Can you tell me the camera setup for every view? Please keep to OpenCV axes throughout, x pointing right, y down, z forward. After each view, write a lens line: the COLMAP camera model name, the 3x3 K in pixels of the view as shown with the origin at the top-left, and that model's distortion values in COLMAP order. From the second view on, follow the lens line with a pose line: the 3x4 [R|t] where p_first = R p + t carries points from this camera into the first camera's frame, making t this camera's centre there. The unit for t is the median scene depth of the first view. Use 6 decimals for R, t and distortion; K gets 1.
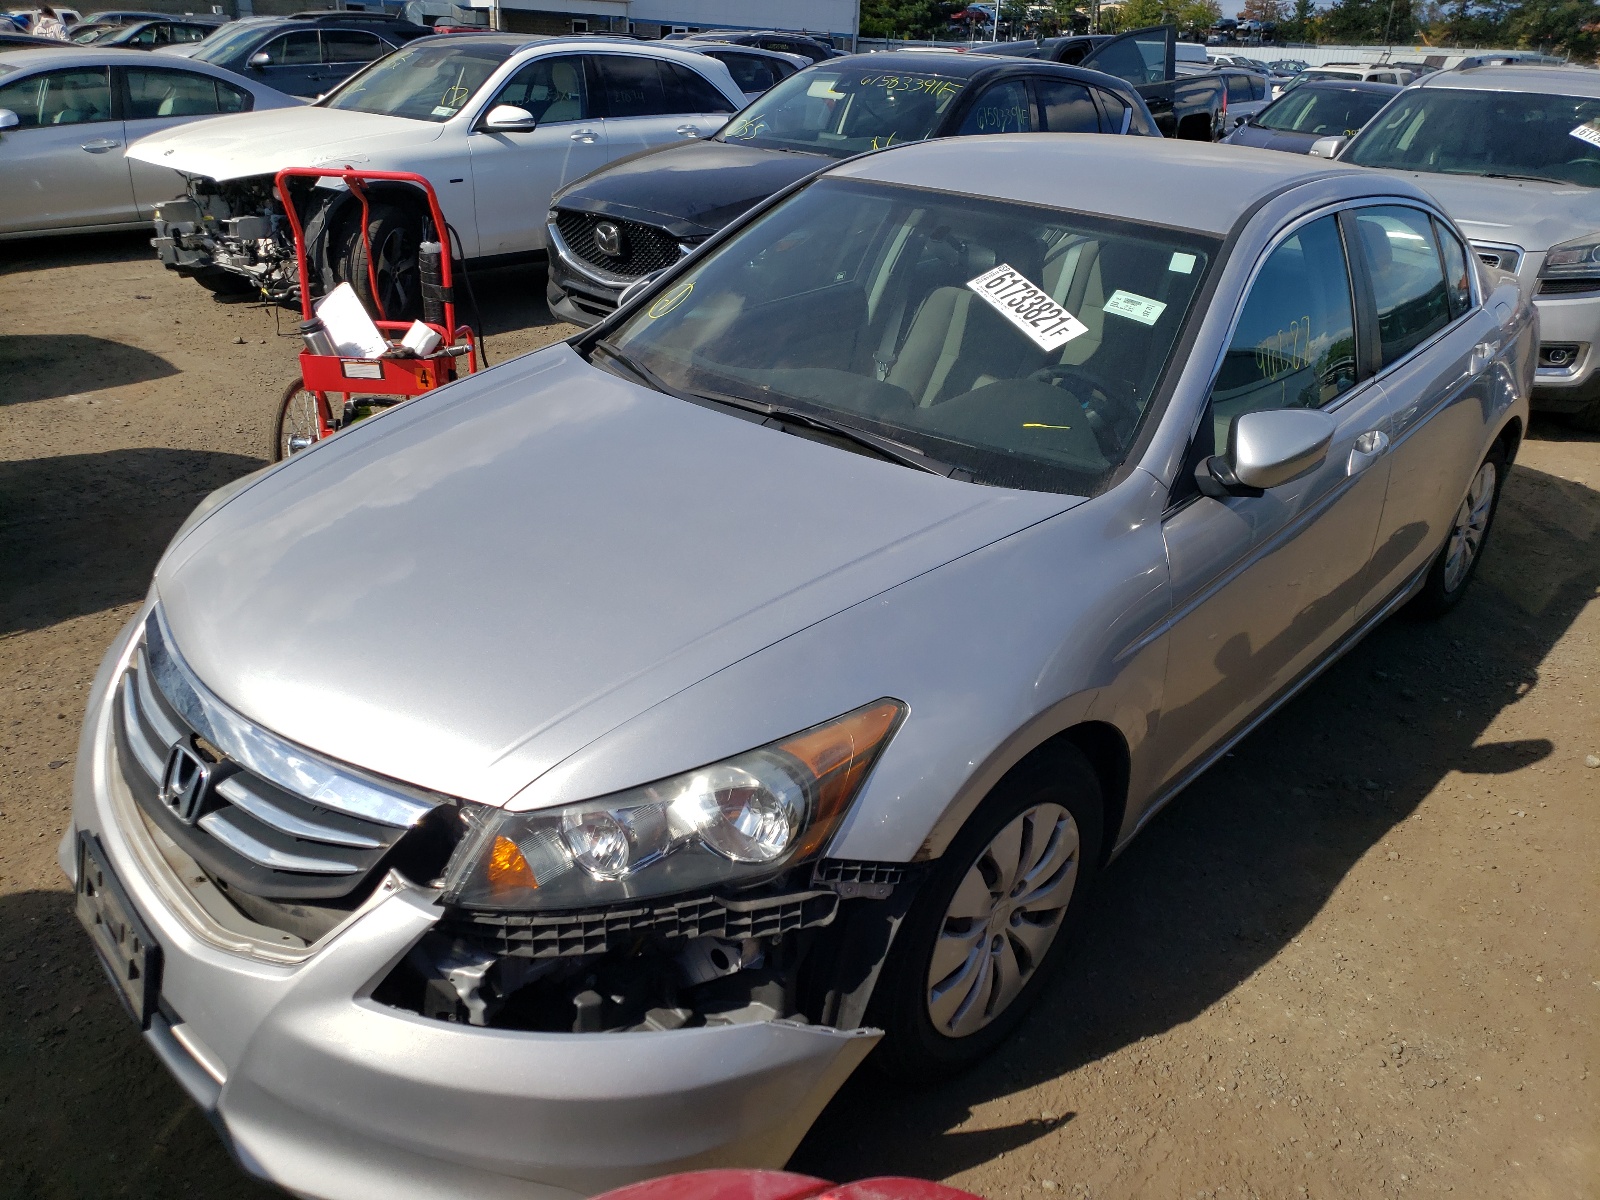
lens RADIAL K [[1172.3, 0, 800.0], [0, 1172.3, 600.0], [0, 0, 1]] dist [0.028905, -0.000094]
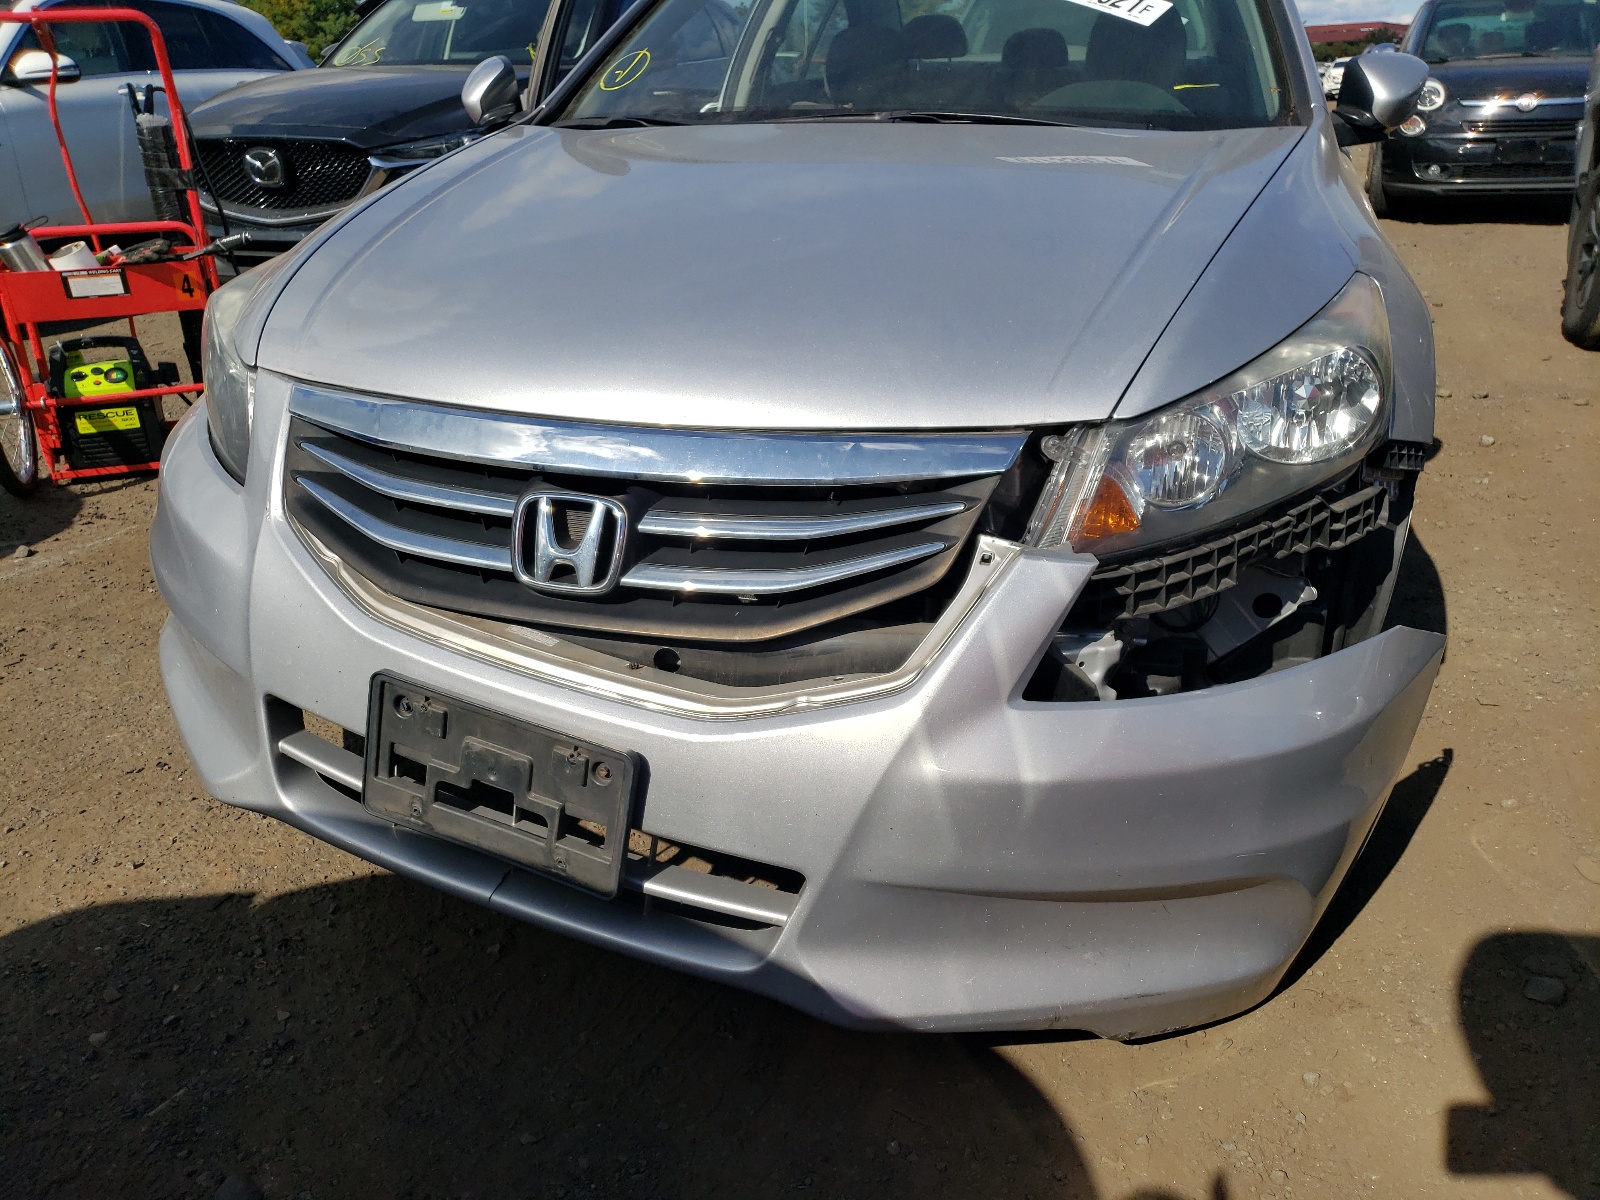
lens RADIAL K [[1172.3, 0, 800.0], [0, 1172.3, 600.0], [0, 0, 1]] dist [0.028905, -0.000094]
pose [[0.917608, -0.216782, 0.333169, -0.490547], [0.216876, 0.975483, 0.037399, 0.149469], [-0.333107, 0.037939, 0.942125, 0.239810]]
